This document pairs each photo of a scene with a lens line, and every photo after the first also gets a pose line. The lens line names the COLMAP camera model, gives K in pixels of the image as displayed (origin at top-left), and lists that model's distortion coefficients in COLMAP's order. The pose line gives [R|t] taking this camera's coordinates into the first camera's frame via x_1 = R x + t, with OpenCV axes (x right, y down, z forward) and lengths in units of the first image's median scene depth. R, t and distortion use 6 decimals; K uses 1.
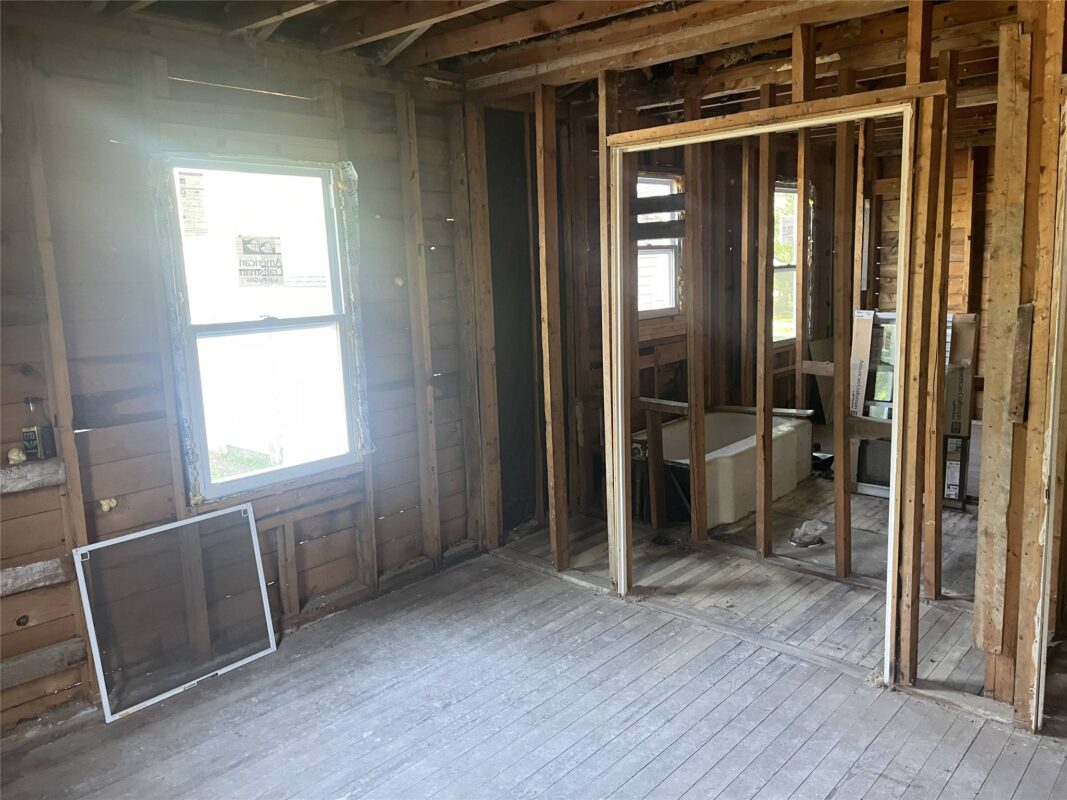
lens RADIAL K [[806.2, 0, 544.1], [0, 806.2, 390.9], [0, 0, 1]] dist [0.079104, -0.099207]
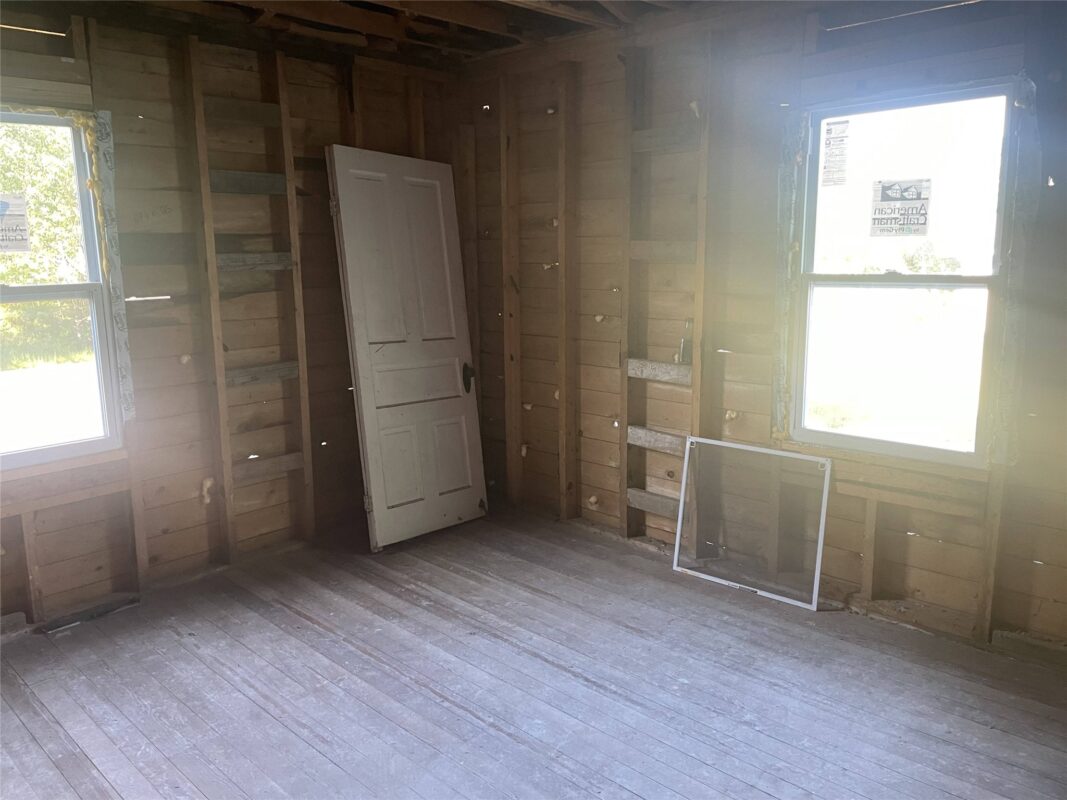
lens RADIAL K [[806.2, 0, 532.0], [0, 806.2, 393.6], [0, 0, 1]] dist [0.079104, -0.099207]
pose [[-0.033112, 0.215281, -0.975991, 0.609351], [-0.131343, 0.967120, 0.217780, -0.109242], [0.990784, 0.135401, -0.003748, 0.653918]]
